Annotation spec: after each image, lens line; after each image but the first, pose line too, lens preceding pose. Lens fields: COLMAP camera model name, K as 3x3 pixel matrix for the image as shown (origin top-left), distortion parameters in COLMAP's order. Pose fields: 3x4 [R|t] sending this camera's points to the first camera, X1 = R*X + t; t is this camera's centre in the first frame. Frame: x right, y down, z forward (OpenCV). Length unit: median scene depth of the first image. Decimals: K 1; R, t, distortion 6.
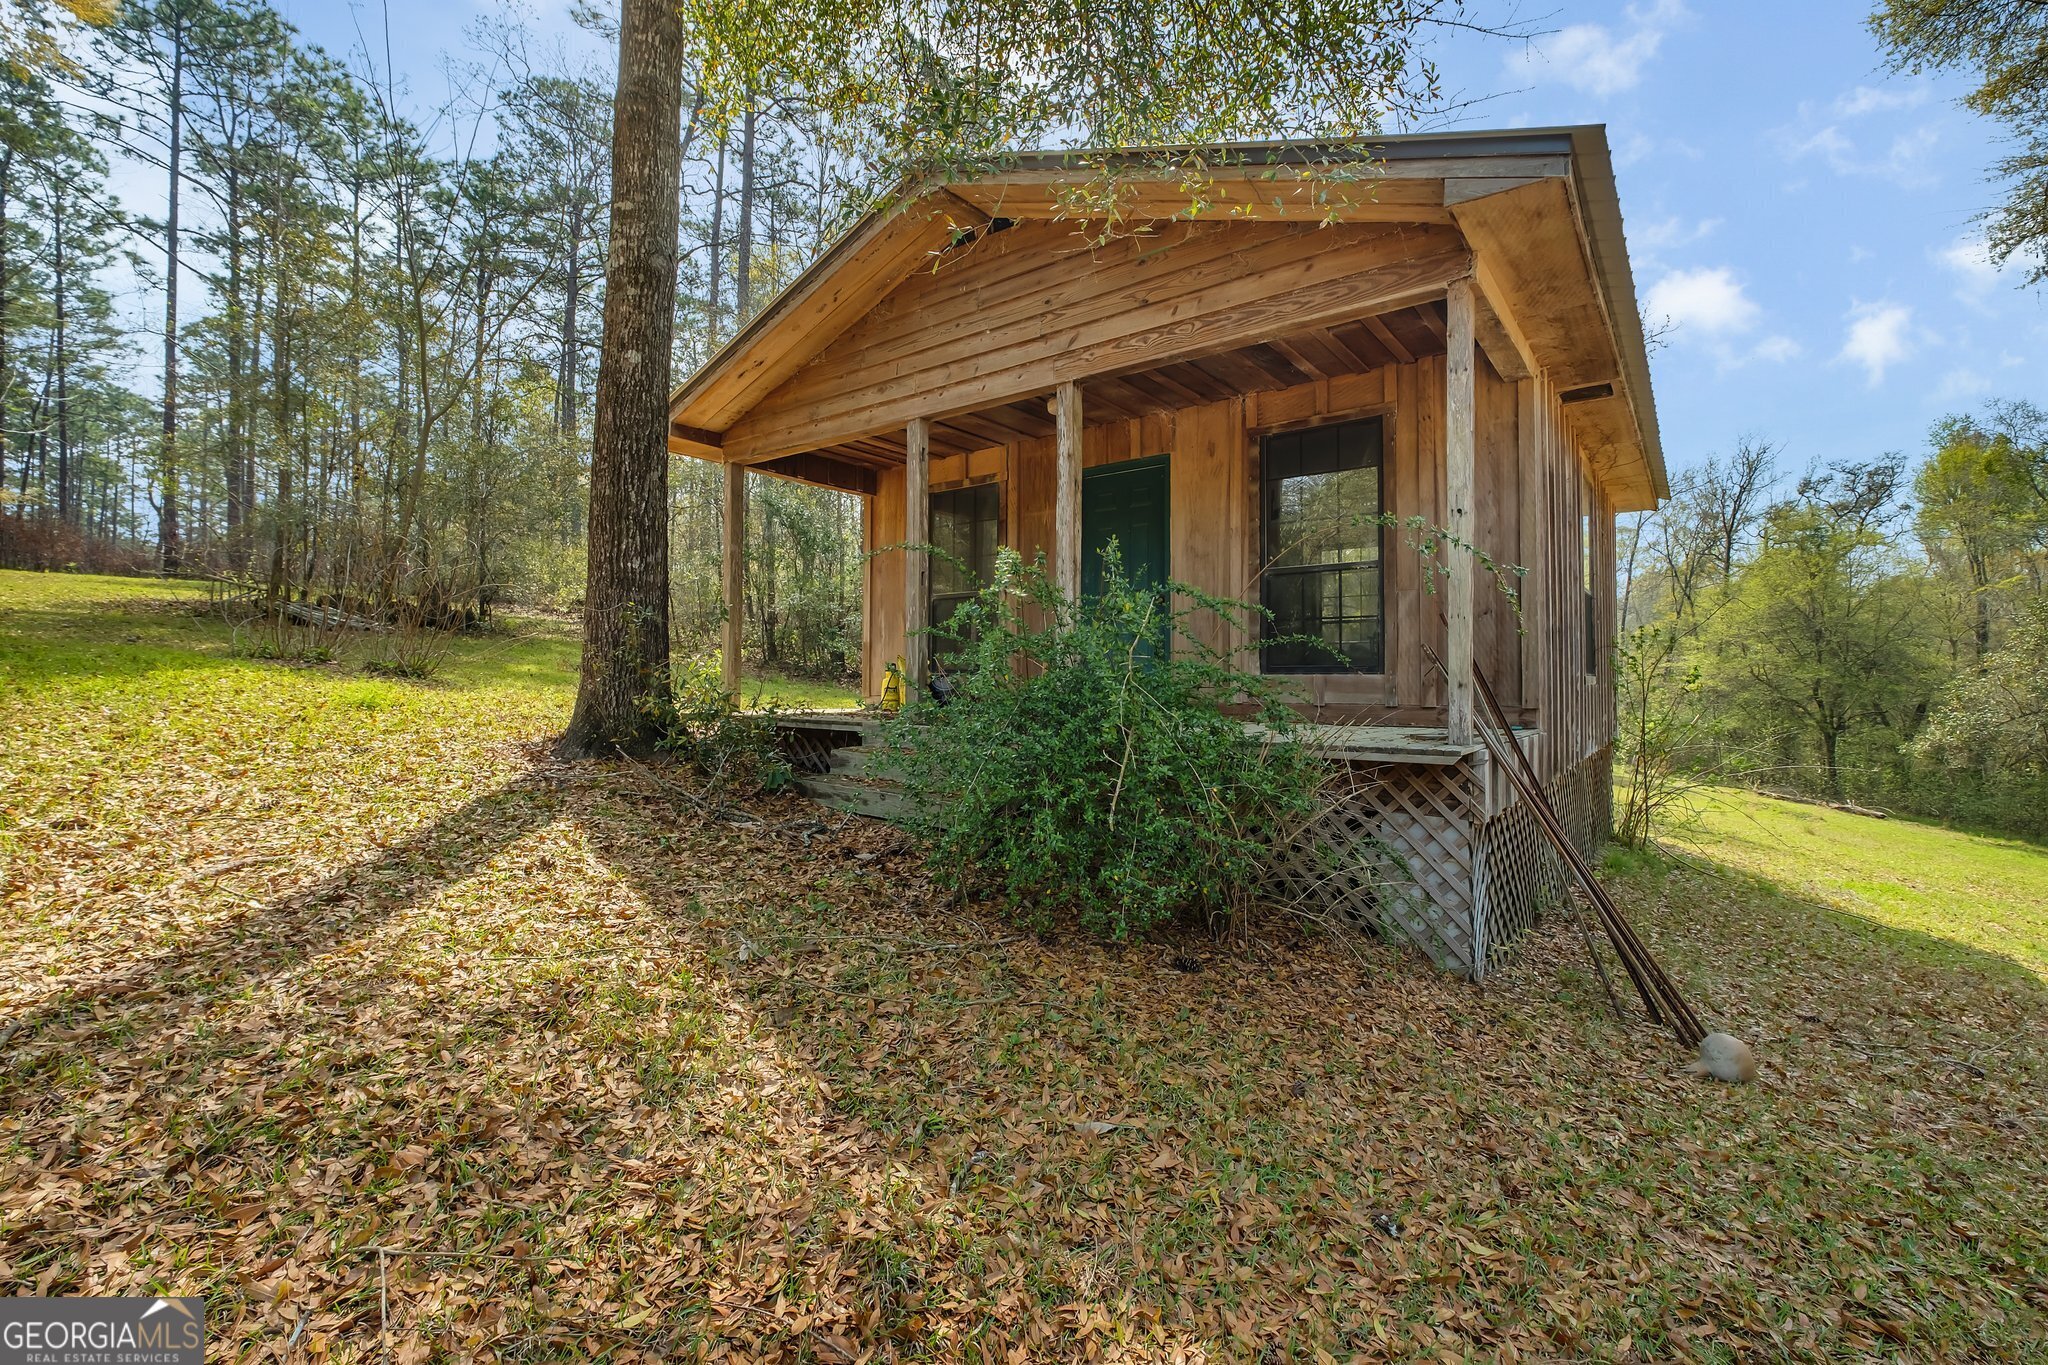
lens RADIAL K [[885.1, 0, 1028.3], [0, 885.1, 668.9], [0, 0, 1]] dist [-0.020175, -0.000159]
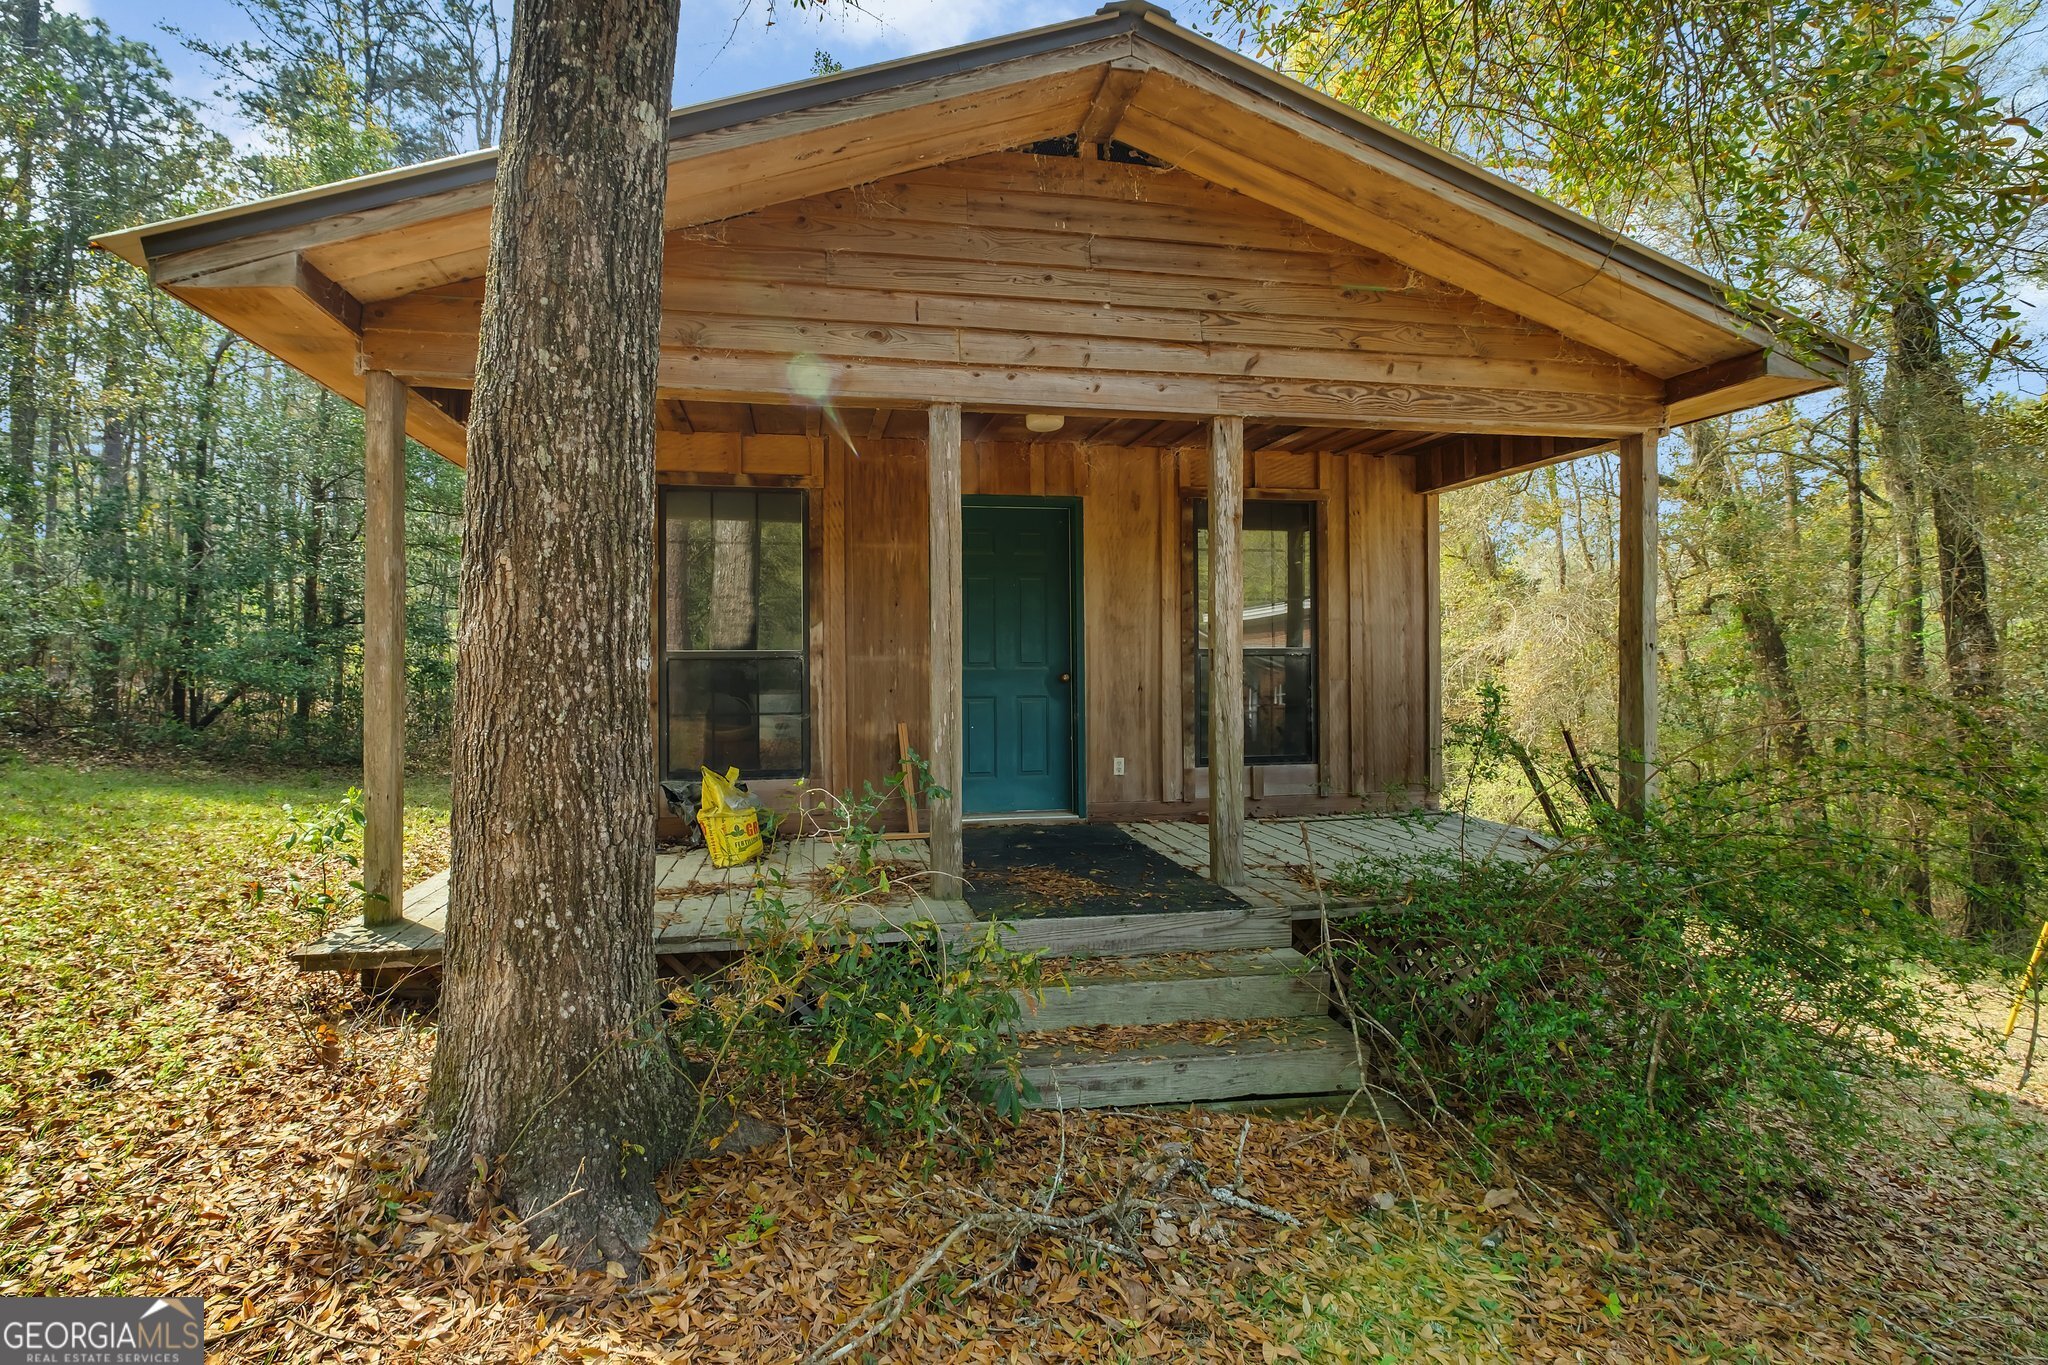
lens RADIAL K [[885.1, 0, 1028.3], [0, 885.1, 668.9], [0, 0, 1]] dist [-0.020175, -0.000159]
pose [[0.691779, -0.001999, 0.722106, -0.530750], [-0.008388, 0.999906, 0.010805, -0.107786], [-0.722060, -0.013532, 0.691698, 0.540689]]
